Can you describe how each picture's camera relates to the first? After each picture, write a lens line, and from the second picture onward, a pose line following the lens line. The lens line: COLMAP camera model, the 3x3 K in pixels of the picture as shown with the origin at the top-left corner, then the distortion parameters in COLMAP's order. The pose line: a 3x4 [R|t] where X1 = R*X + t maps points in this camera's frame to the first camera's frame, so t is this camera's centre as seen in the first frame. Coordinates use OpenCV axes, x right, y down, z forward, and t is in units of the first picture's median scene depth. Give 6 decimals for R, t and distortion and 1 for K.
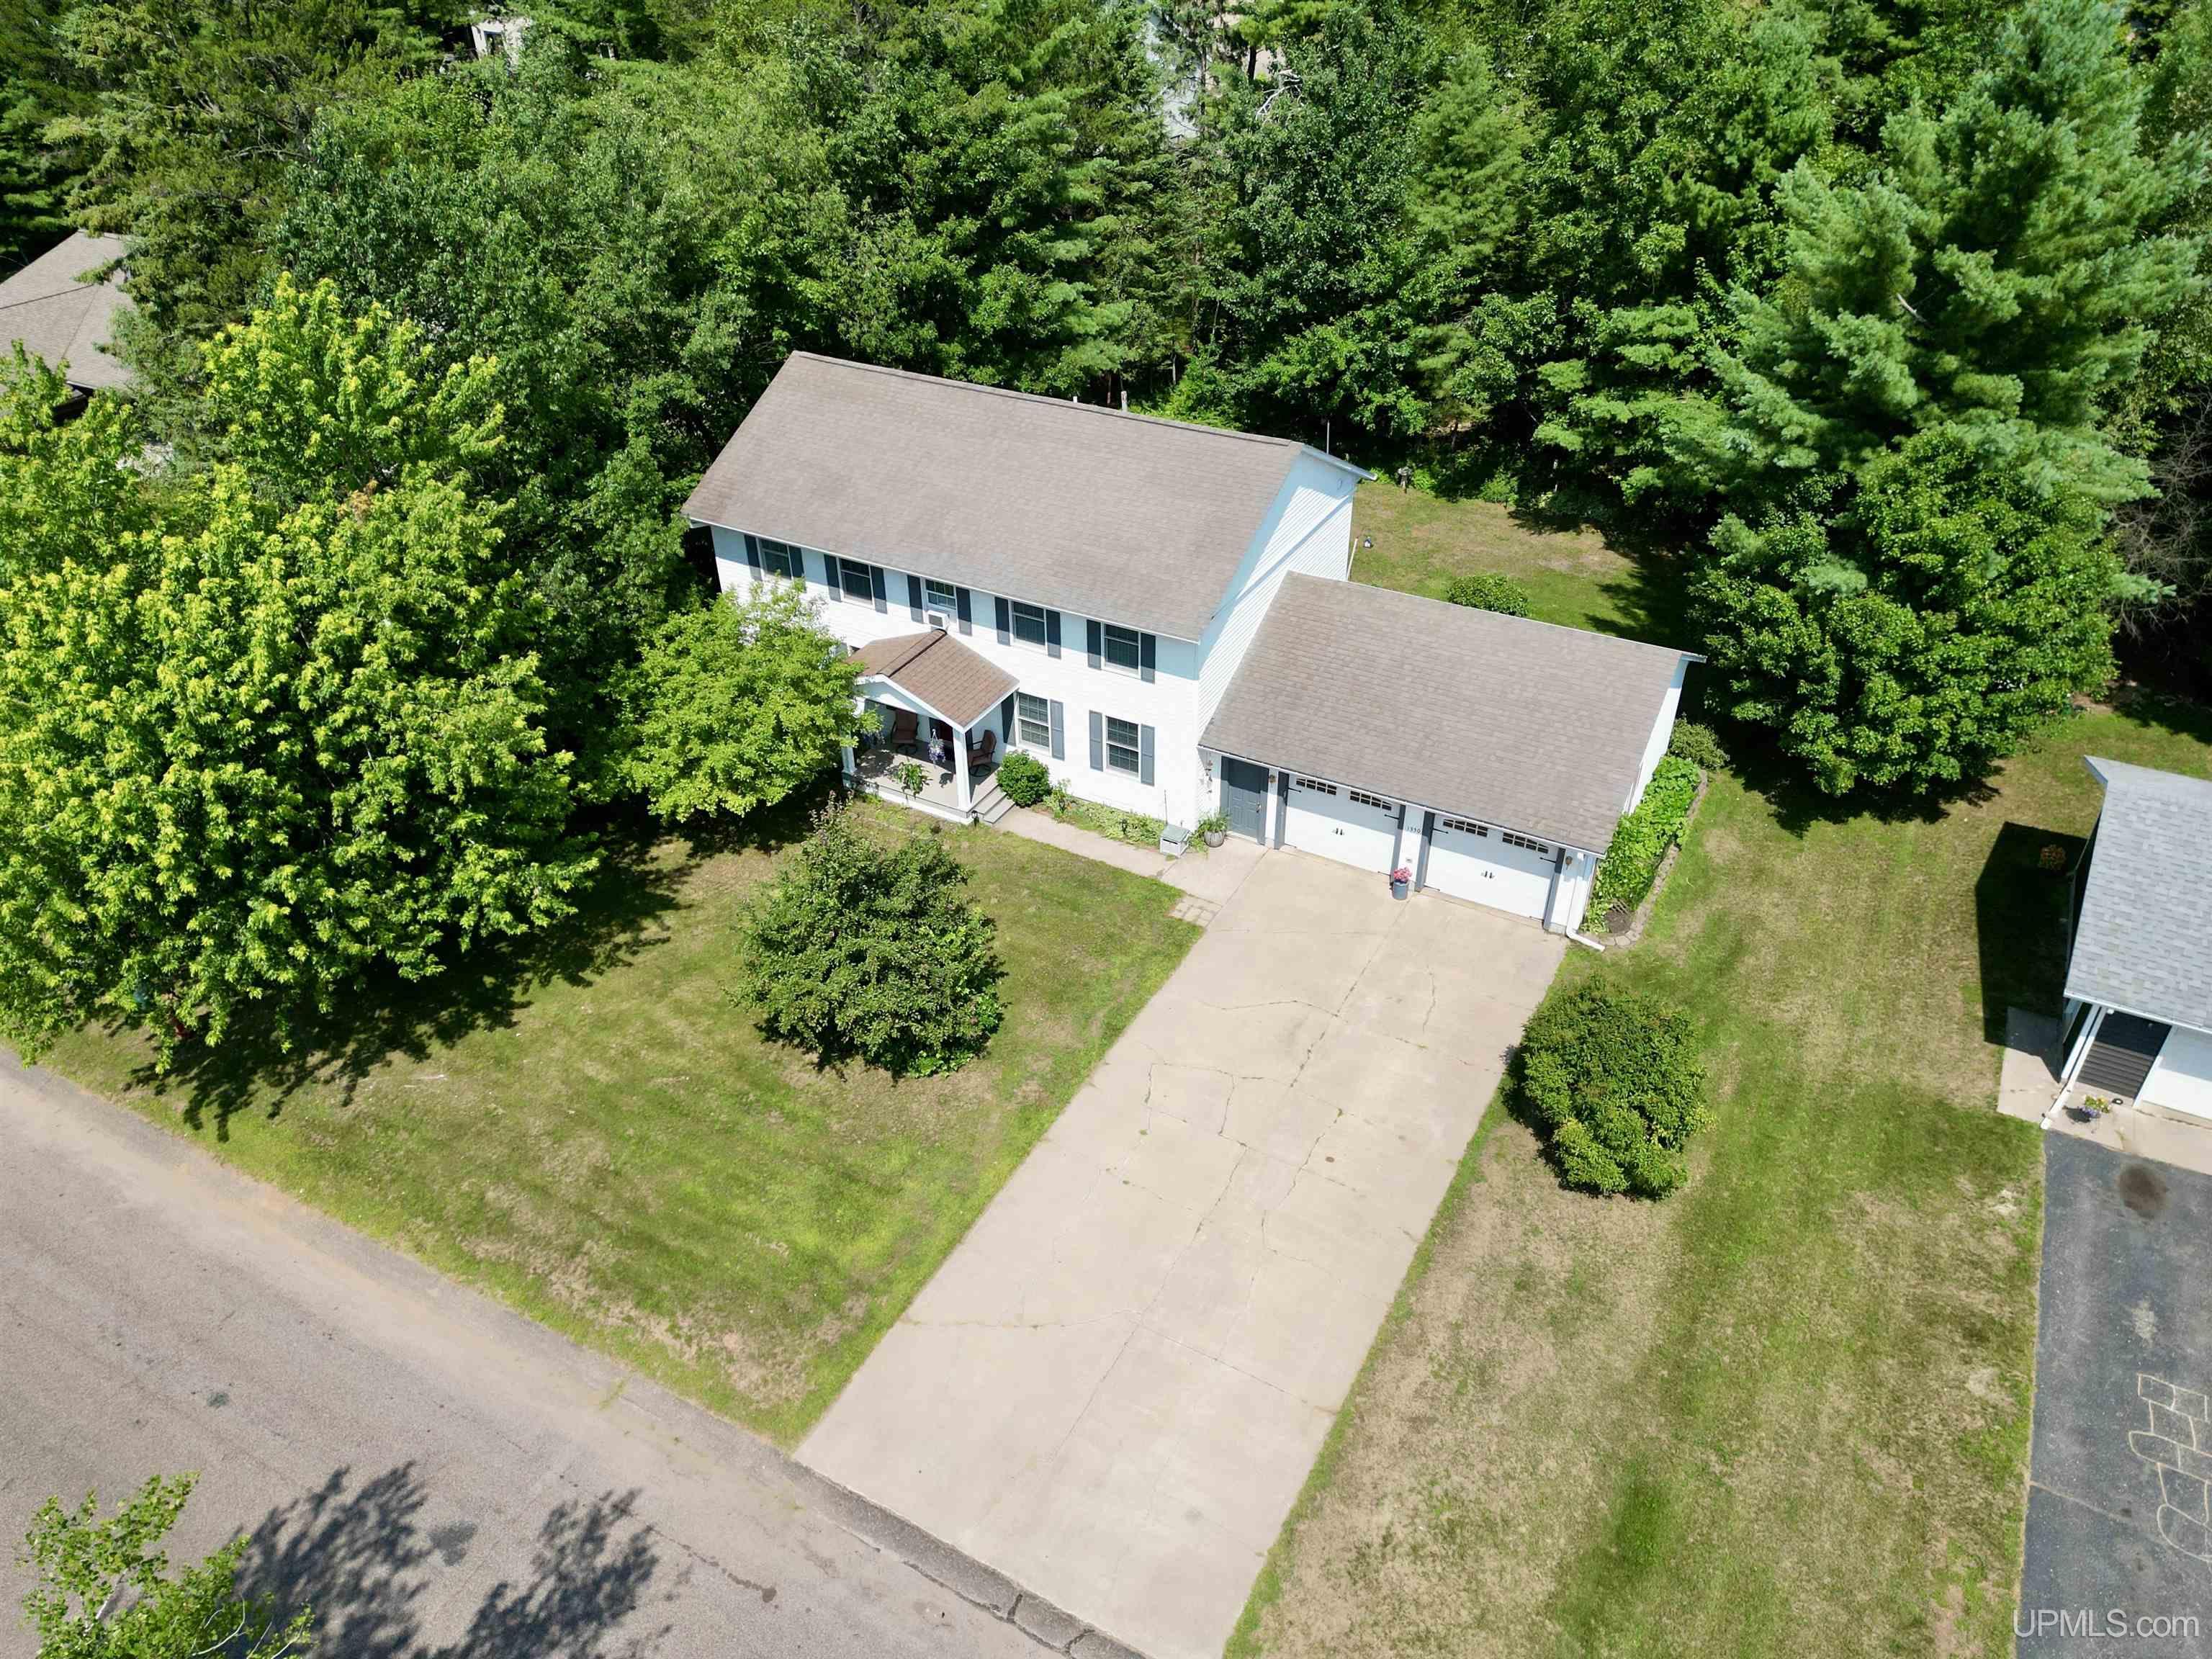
lens RADIAL K [[1543.5, 0, 1098.3], [0, 1543.5, 828.9], [0, 0, 1]] dist [0.098579, -0.080157]
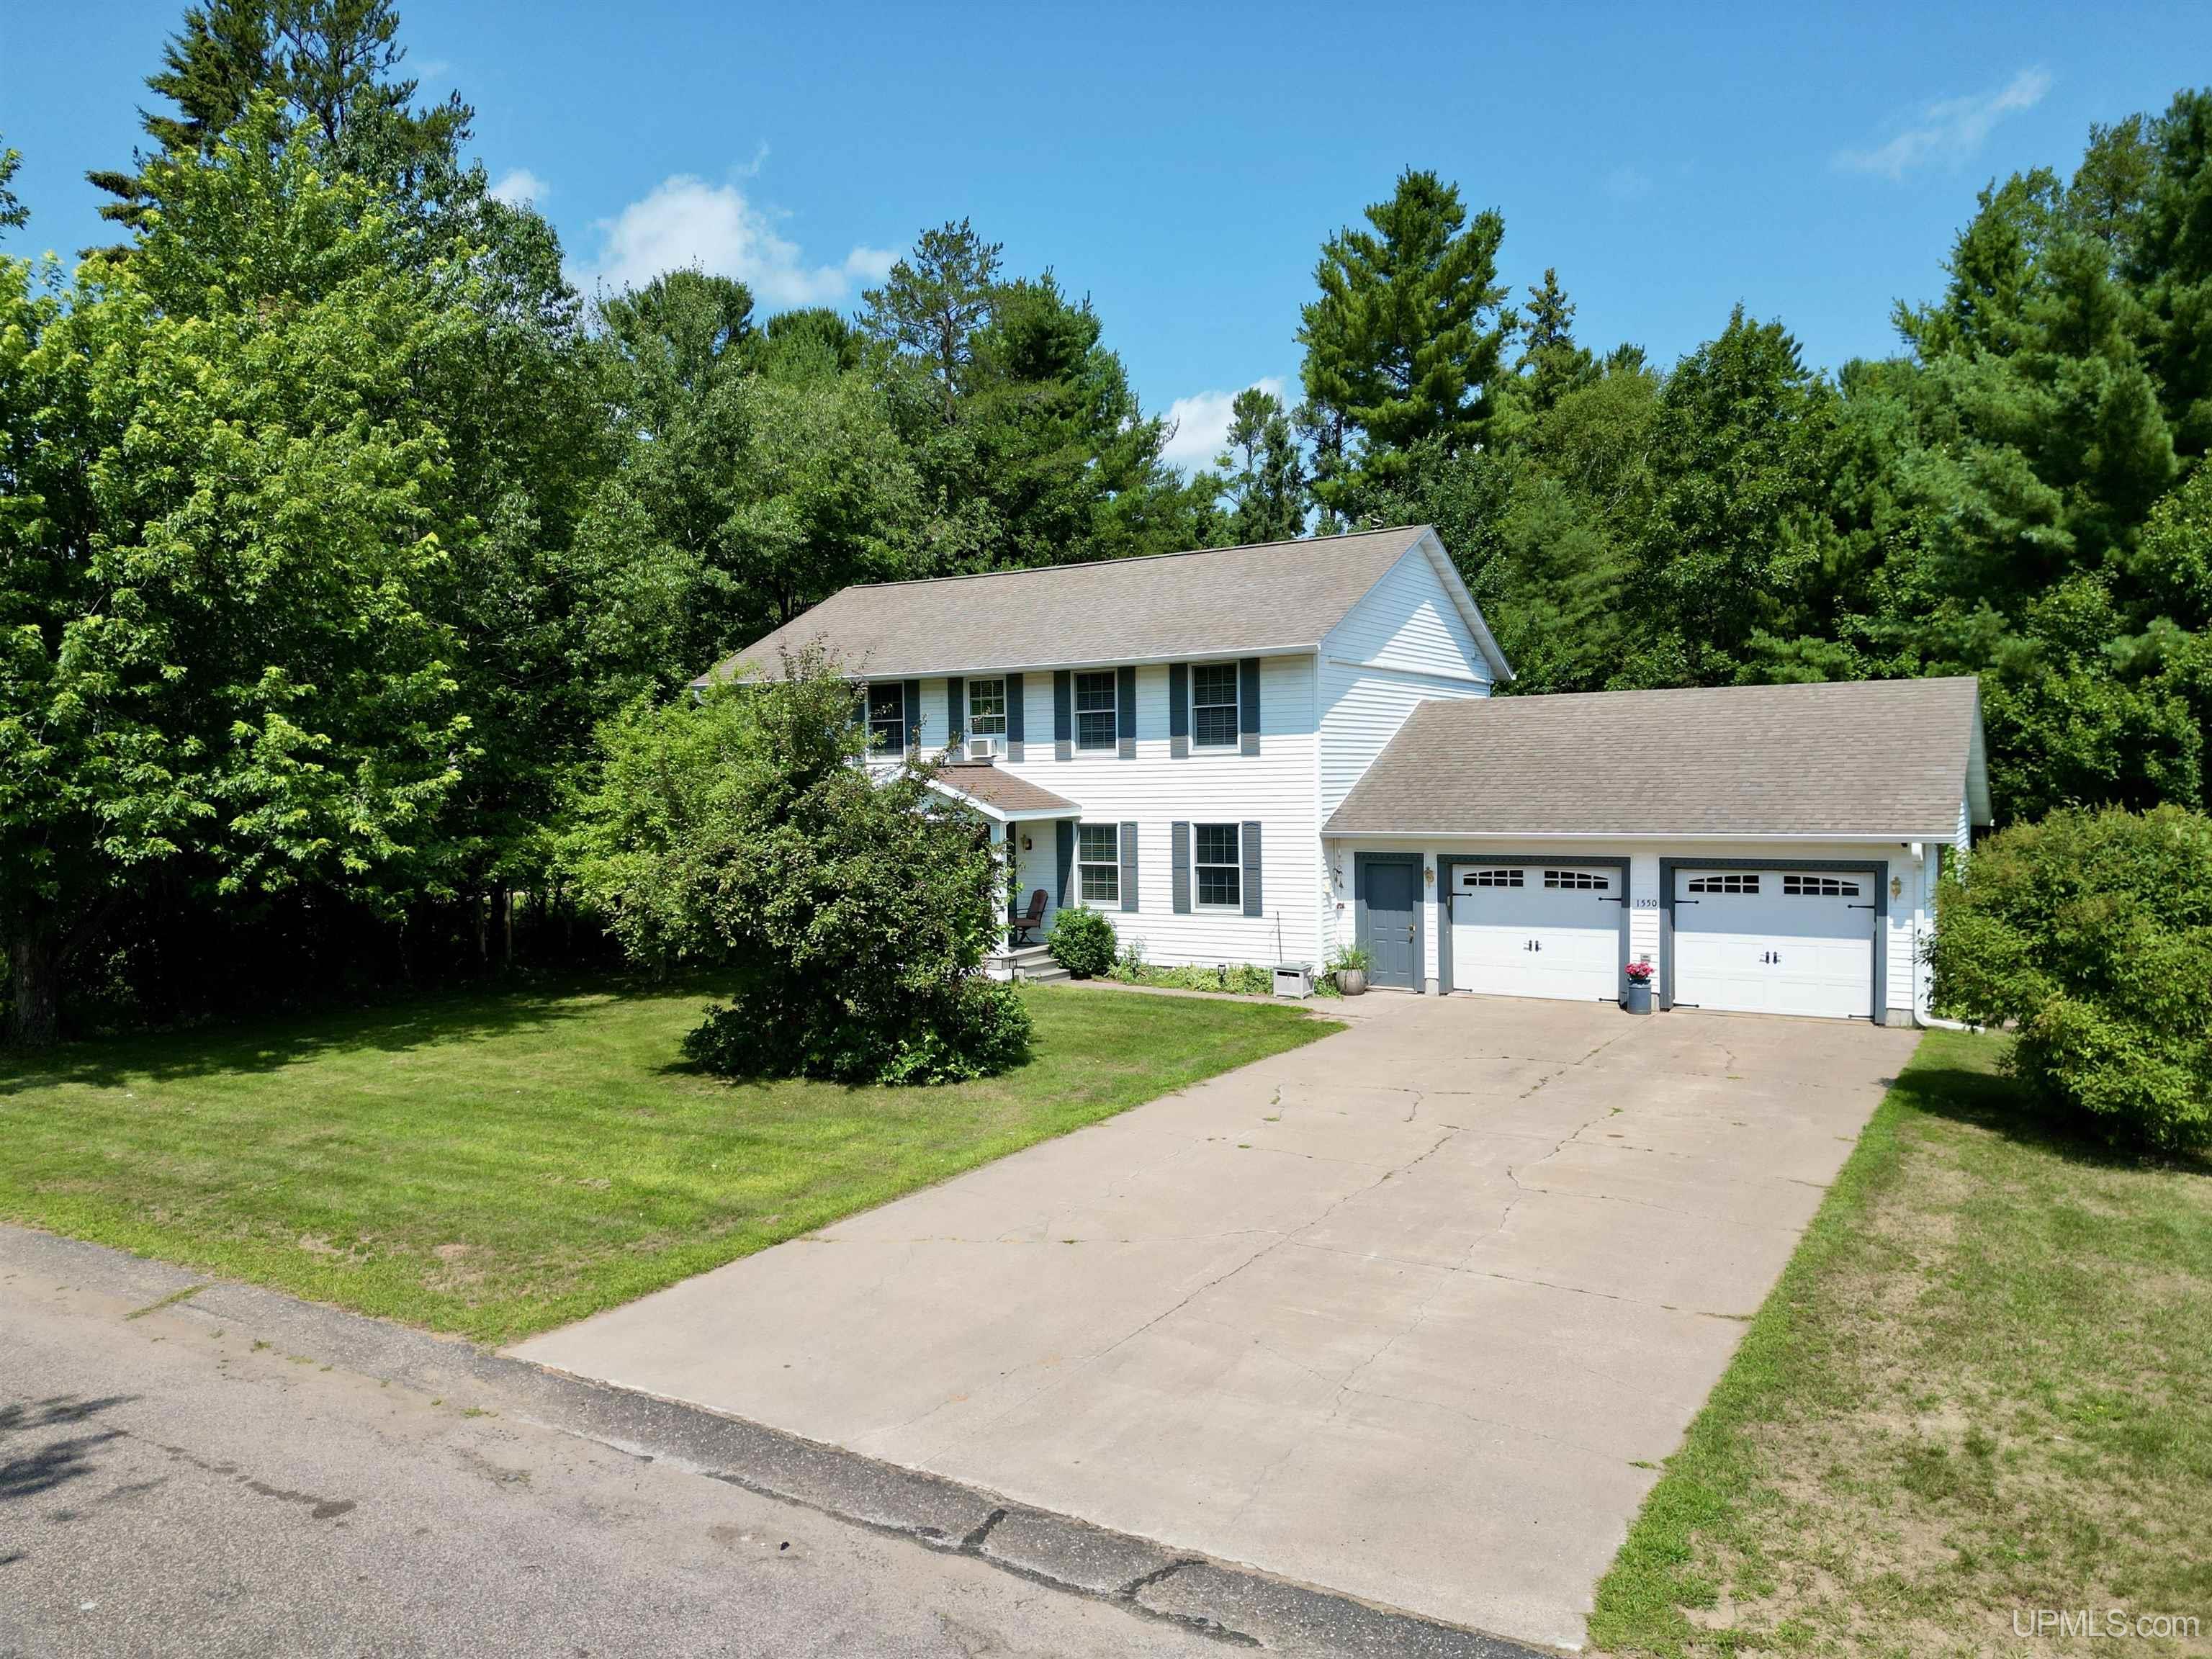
lens RADIAL K [[1543.5, 0, 1098.3], [0, 1543.5, 828.9], [0, 0, 1]] dist [0.098579, -0.080157]
pose [[0.998827, -0.000182, -0.048422, -0.006035], [-0.025975, 0.841925, -0.538969, 0.360719], [0.040866, 0.539594, 0.840933, 0.397399]]
